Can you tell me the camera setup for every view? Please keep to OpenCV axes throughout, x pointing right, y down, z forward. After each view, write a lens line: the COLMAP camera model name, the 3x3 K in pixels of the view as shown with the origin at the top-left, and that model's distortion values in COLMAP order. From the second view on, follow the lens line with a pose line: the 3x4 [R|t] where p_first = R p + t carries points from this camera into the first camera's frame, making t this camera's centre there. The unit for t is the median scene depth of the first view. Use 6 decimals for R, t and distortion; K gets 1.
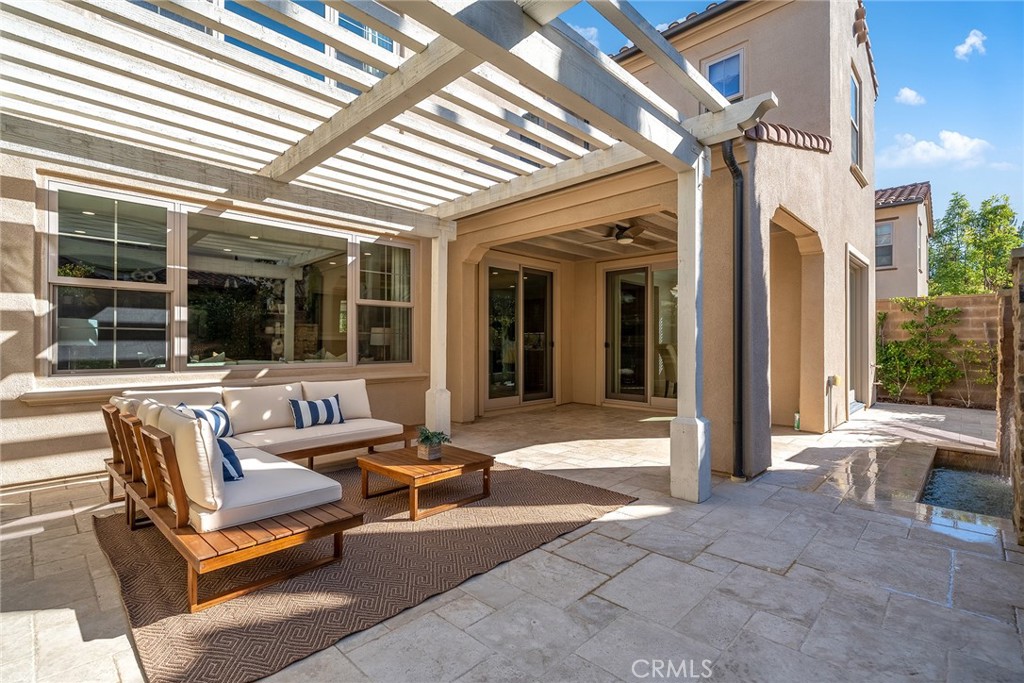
lens RADIAL K [[454.2, 0, 507.1], [0, 454.2, 340.9], [0, 0, 1]] dist [-0.000678, 0.000023]
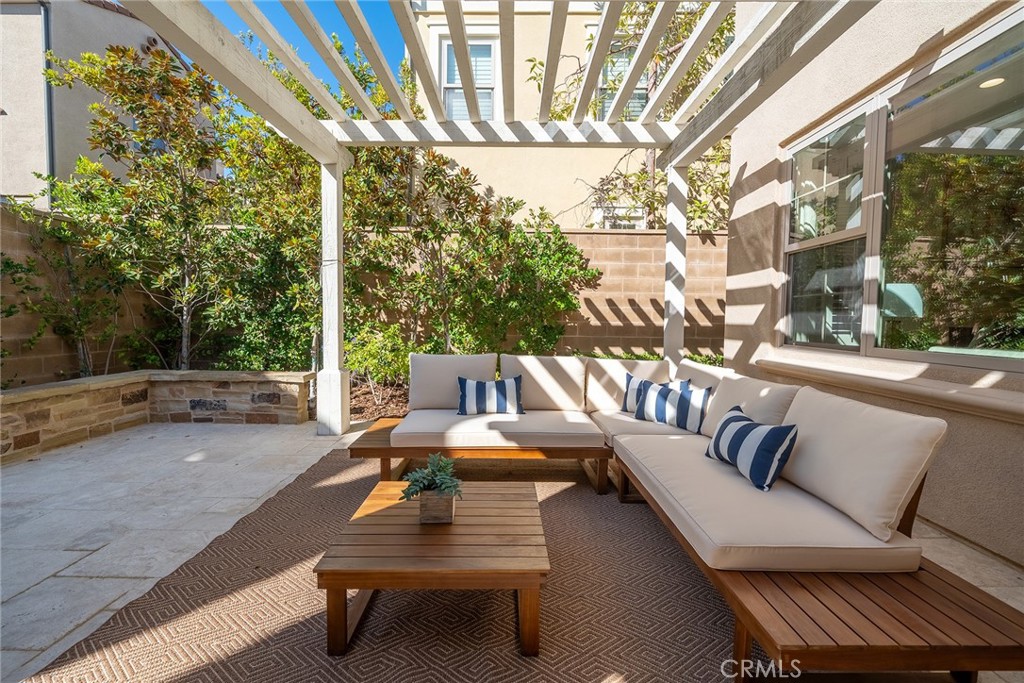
lens RADIAL K [[436.7, 0, 506.2], [0, 436.7, 337.4], [0, 0, 1]] dist [-0.002082, -0.000030]
pose [[-0.714343, 0.017502, -0.699577, 0.130626], [-0.007596, 0.999434, 0.032760, 0.035572], [0.699754, 0.028716, -0.713806, 1.490071]]
